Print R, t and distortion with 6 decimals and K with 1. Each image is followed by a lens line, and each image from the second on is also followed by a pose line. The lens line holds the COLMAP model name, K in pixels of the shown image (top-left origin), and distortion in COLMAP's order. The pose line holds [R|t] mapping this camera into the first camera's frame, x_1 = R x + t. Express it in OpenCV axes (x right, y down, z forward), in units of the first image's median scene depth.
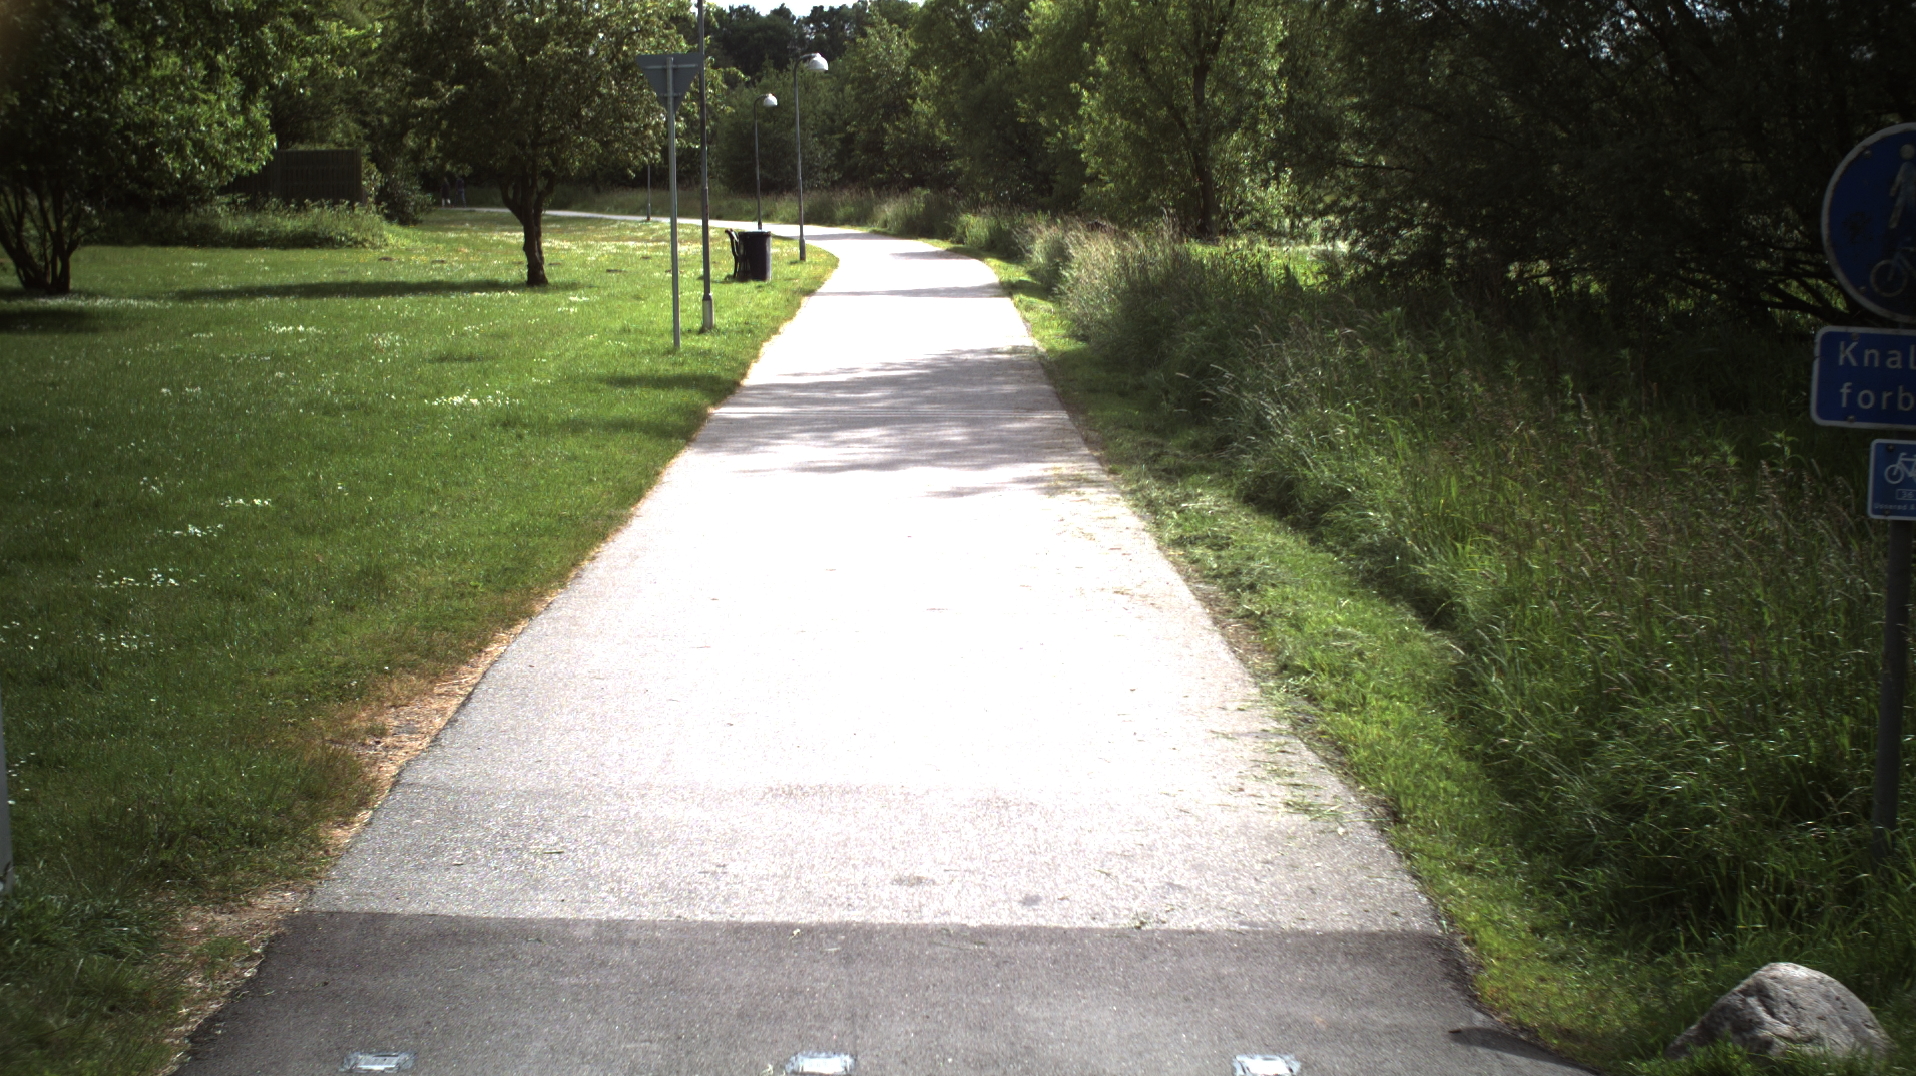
lens RADIAL K [[3399.4, 0, 958.0], [0, 3399.4, 538.0], [0, 0, 1]] dist [-0.307944, 0.357207]
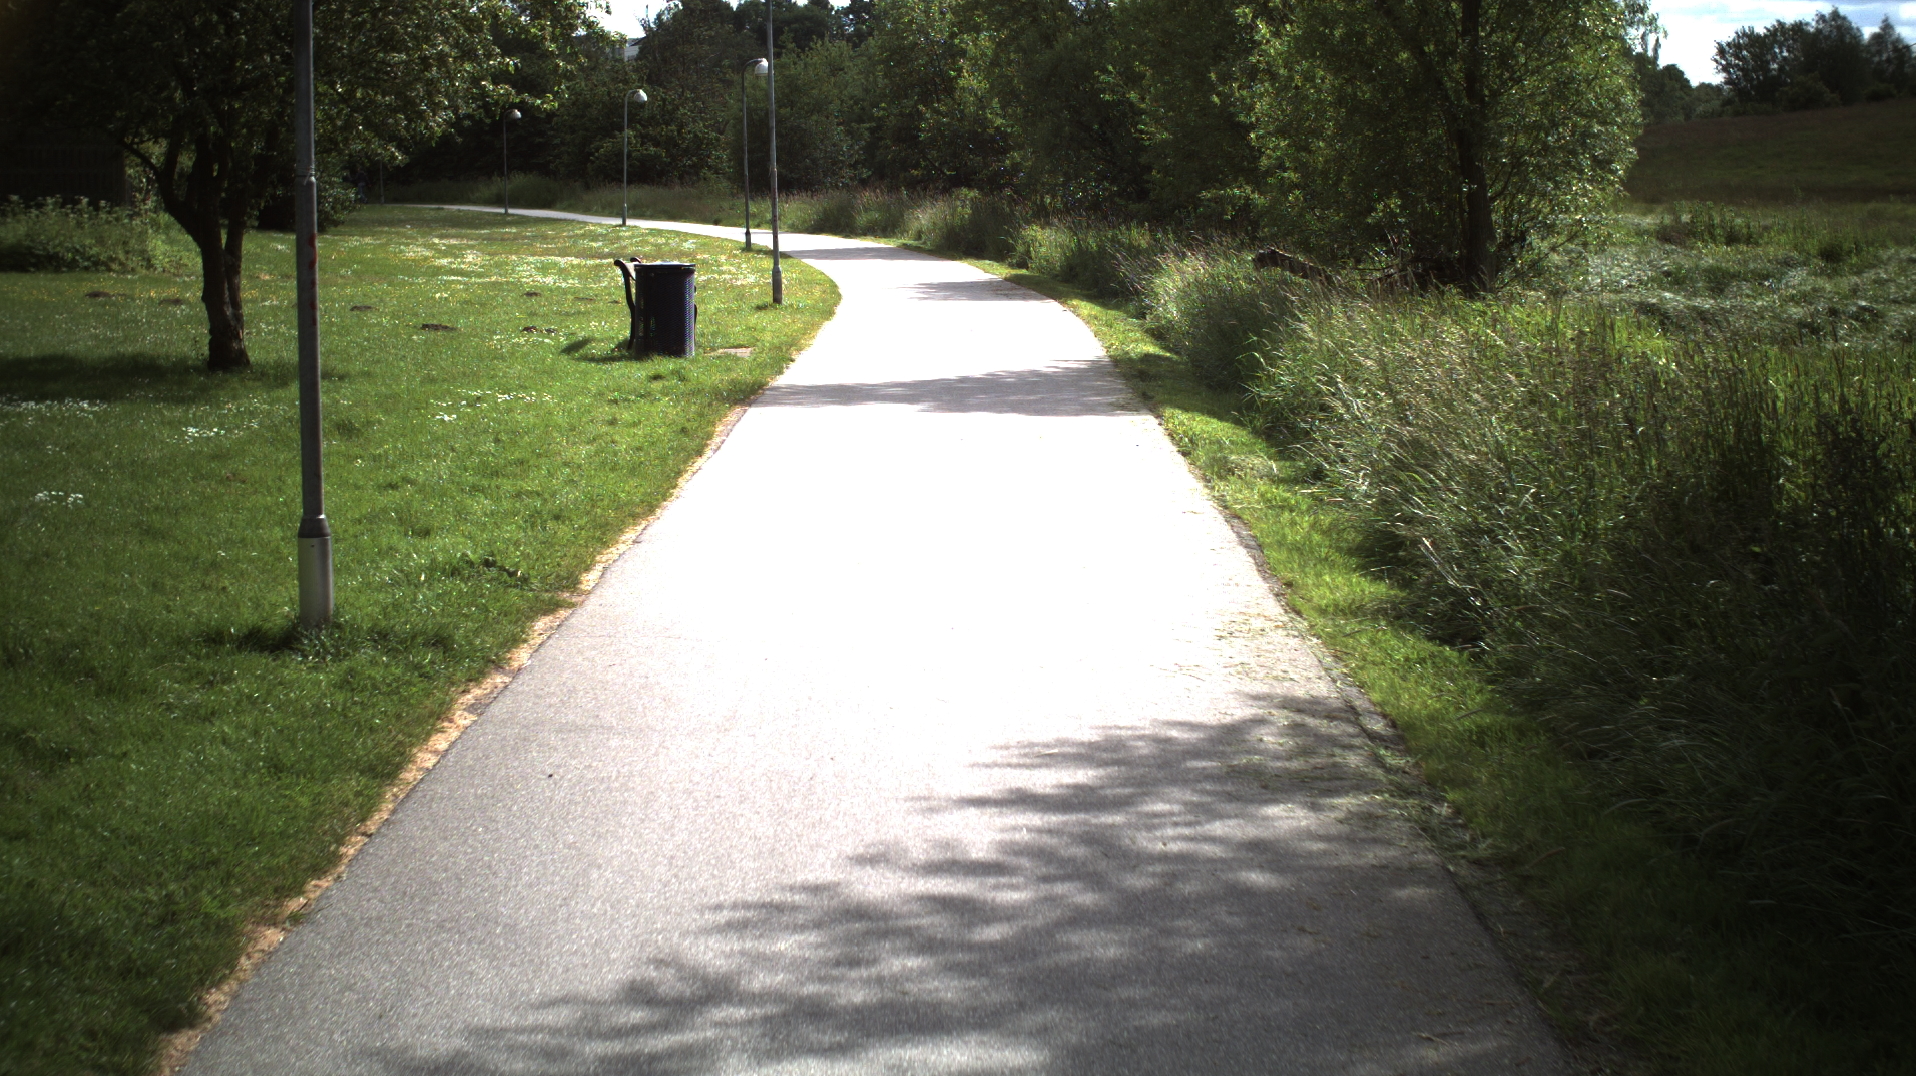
lens RADIAL K [[3399.4, 0, 958.0], [0, 3399.4, 538.0], [0, 0, 1]] dist [-0.307944, 0.357207]
pose [[0.999842, 0.013922, -0.011012, -0.007234], [-0.013926, 0.999903, -0.000250, -0.051572], [0.011008, 0.000403, 0.999939, 0.500787]]
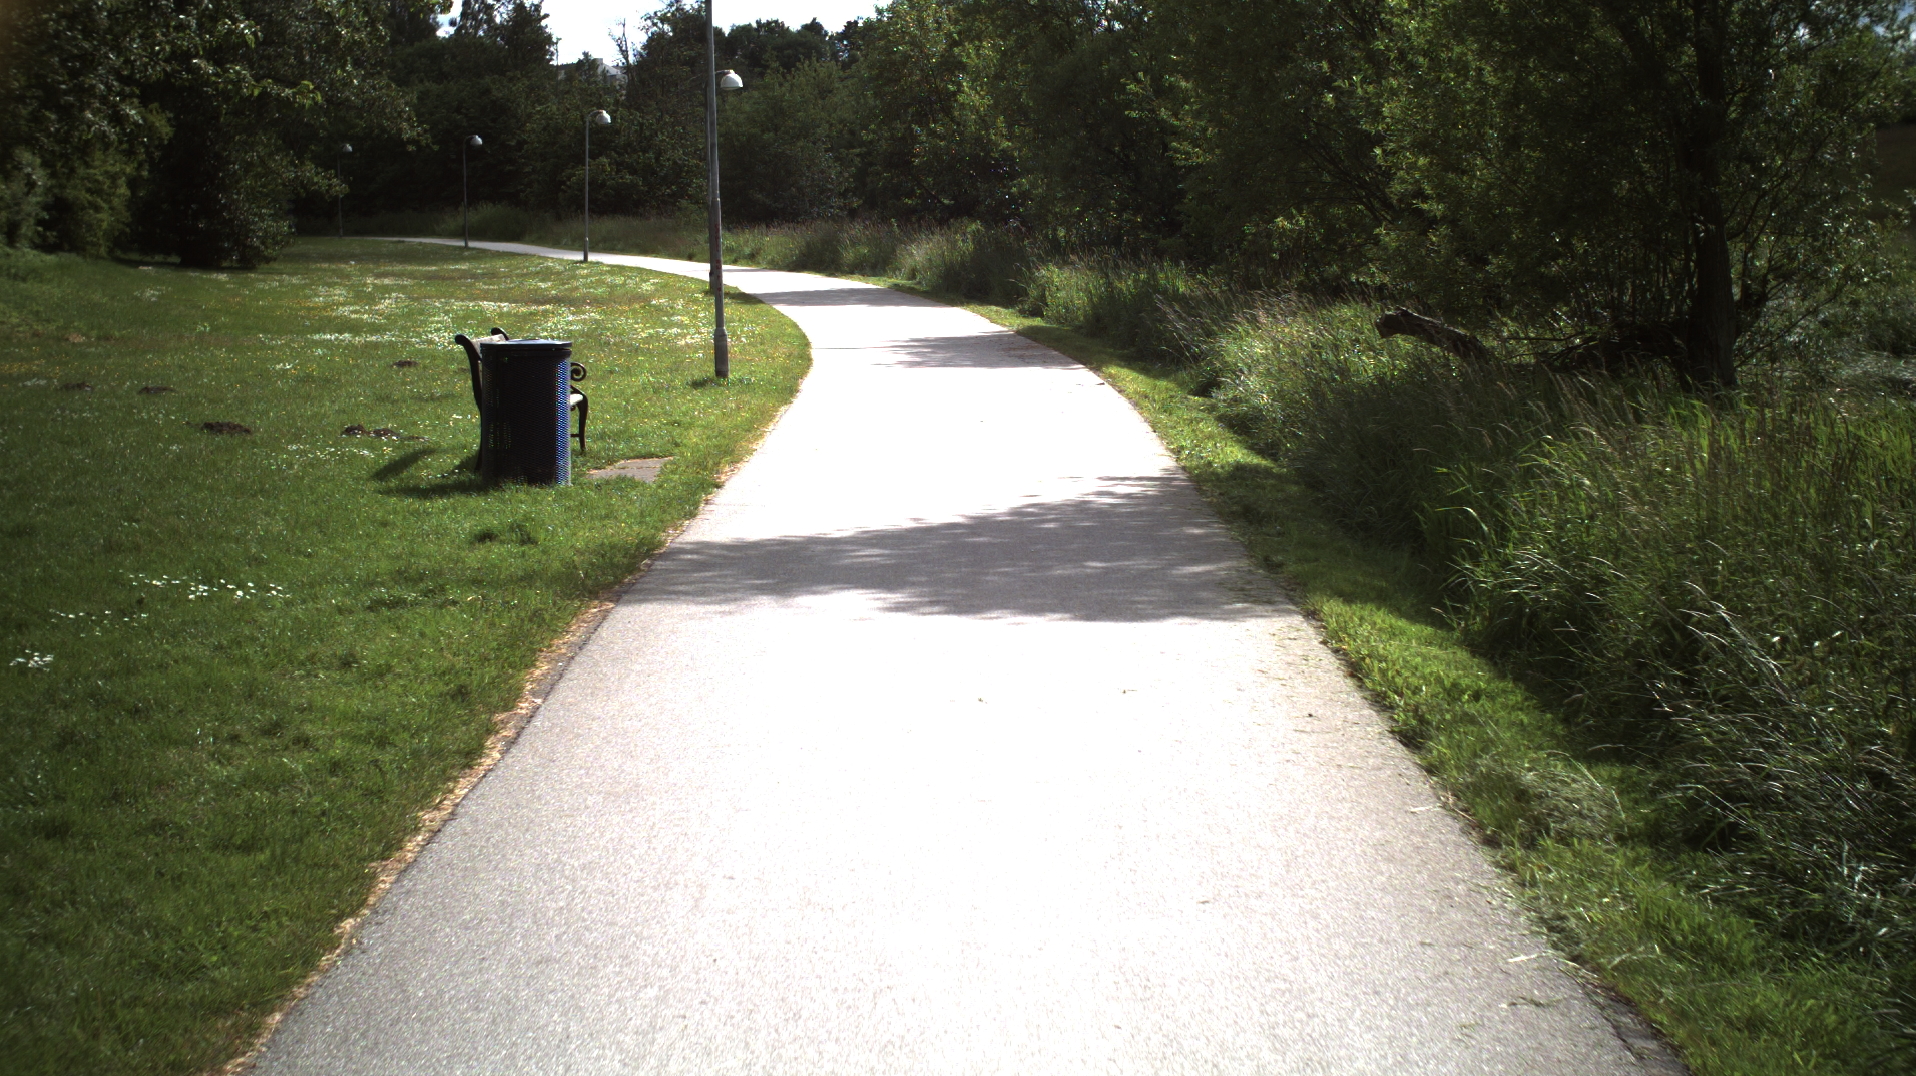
lens RADIAL K [[3399.4, 0, 958.0], [0, 3399.4, 538.0], [0, 0, 1]] dist [-0.307944, 0.357207]
pose [[0.999884, 0.011168, -0.010314, -0.011026], [-0.011257, 0.999899, -0.008662, -0.073388], [0.010216, 0.008777, 0.999909, 0.699917]]
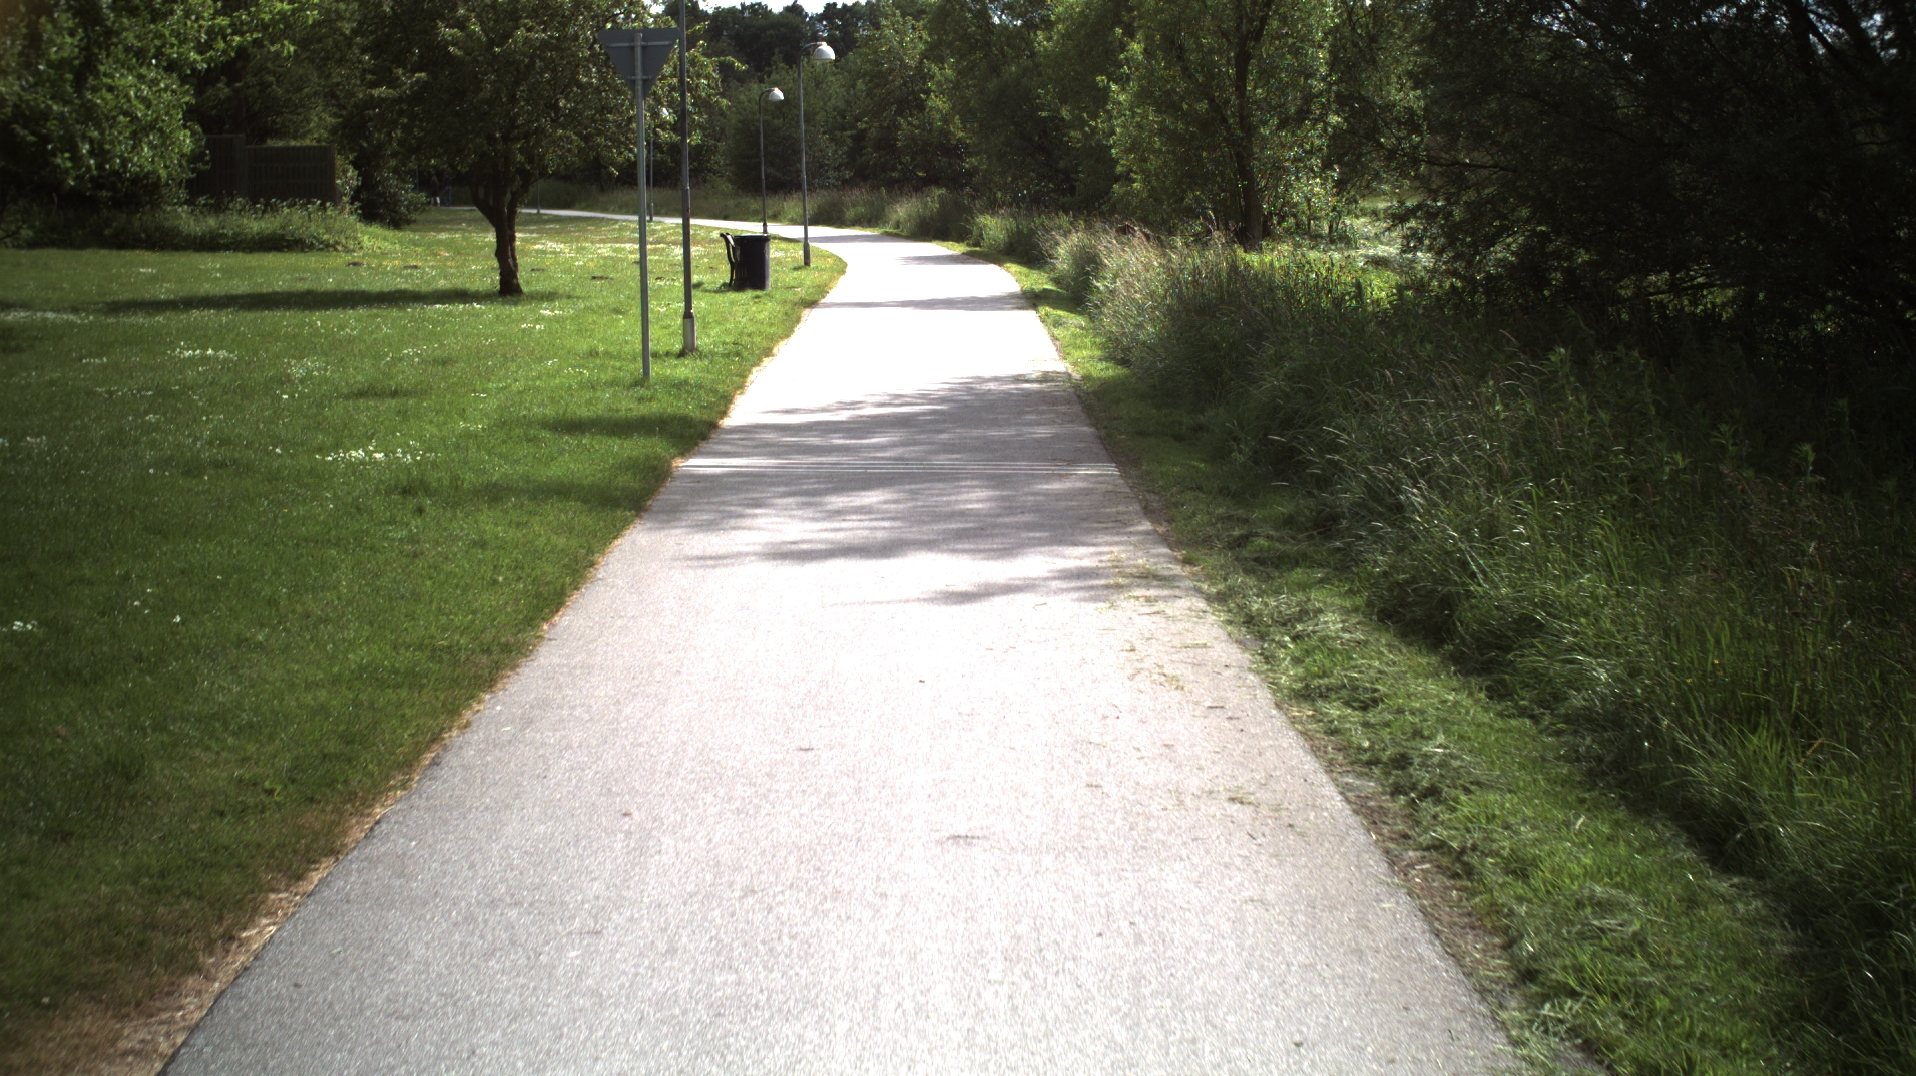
lens RADIAL K [[3399.4, 0, 958.0], [0, 3399.4, 538.0], [0, 0, 1]] dist [-0.307944, 0.357207]
pose [[0.999991, 0.001677, -0.003890, -0.001358], [-0.001676, 0.999999, 0.000342, -0.010620], [0.003890, -0.000336, 0.999992, 0.100142]]
